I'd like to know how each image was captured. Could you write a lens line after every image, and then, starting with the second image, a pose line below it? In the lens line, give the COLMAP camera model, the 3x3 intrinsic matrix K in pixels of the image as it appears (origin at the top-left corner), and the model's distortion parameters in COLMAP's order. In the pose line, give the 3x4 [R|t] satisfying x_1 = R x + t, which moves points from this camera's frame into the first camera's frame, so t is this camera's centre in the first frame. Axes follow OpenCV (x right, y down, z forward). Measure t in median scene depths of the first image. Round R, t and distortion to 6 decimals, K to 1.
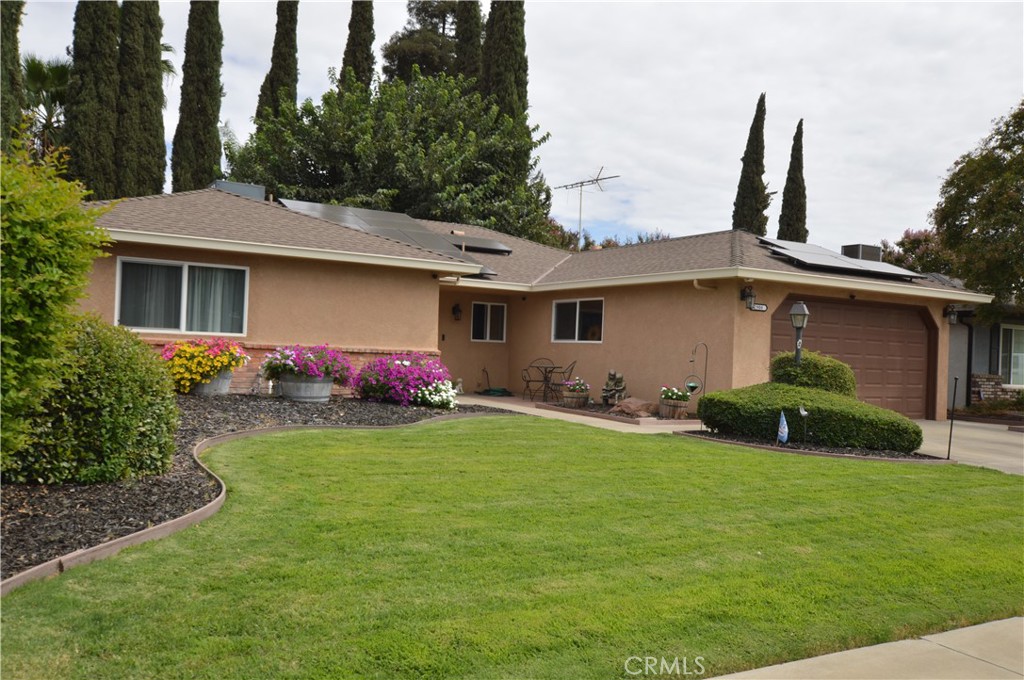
lens RADIAL K [[846.1, 0, 512.0], [0, 846.1, 340.0], [0, 0, 1]] dist [-0.010383, 0.072286]
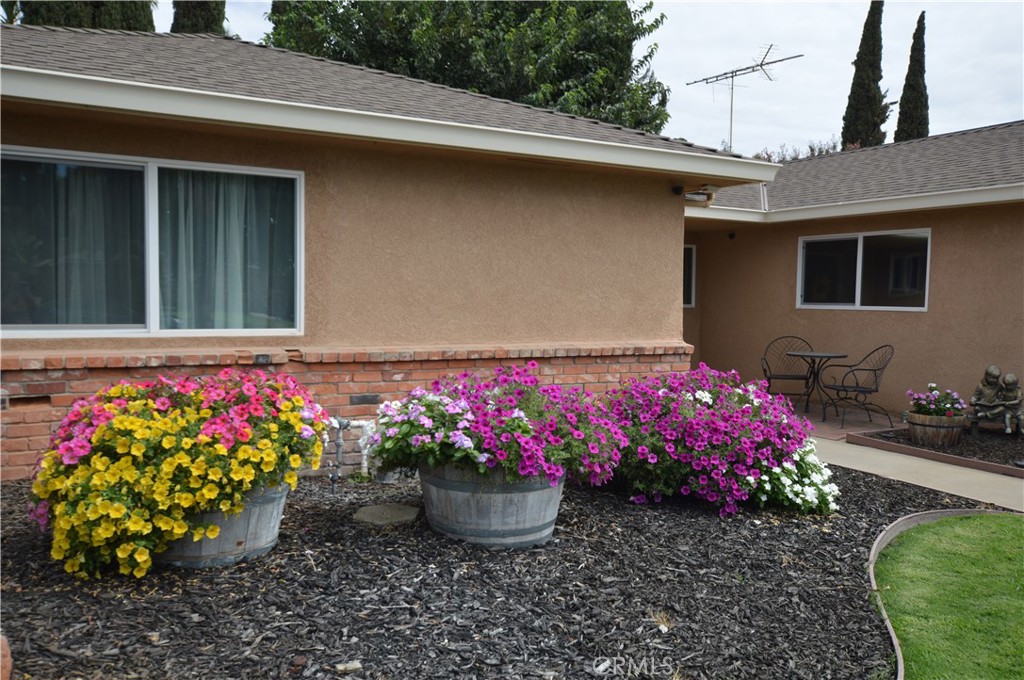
lens RADIAL K [[846.1, 0, 512.0], [0, 846.1, 340.0], [0, 0, 1]] dist [-0.010383, 0.072286]
pose [[0.999497, -0.023038, -0.021785, -0.140292], [0.024456, 0.997438, 0.067230, -0.019682], [0.020181, -0.067729, 0.997500, 0.403879]]
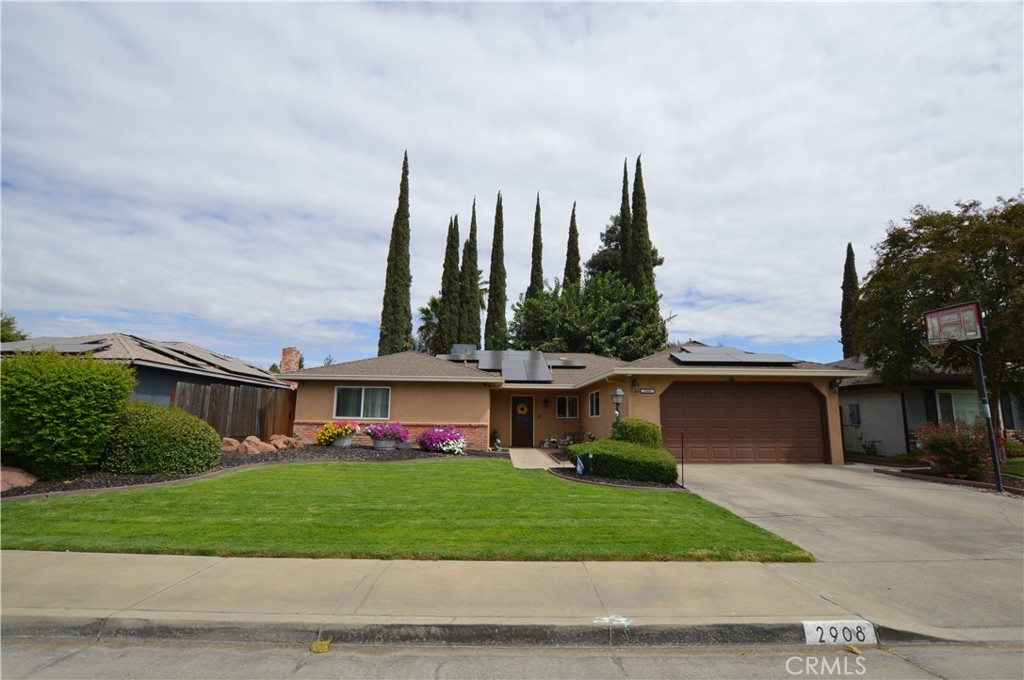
lens RADIAL K [[470.9, 0, 512.0], [0, 470.9, 340.0], [0, 0, 1]] dist [-0.030200, 0.000101]
pose [[0.874949, -0.110764, -0.471377, 0.381261], [0.029896, 0.983985, -0.175725, 0.011588], [0.483292, 0.139659, 0.864248, 0.067608]]
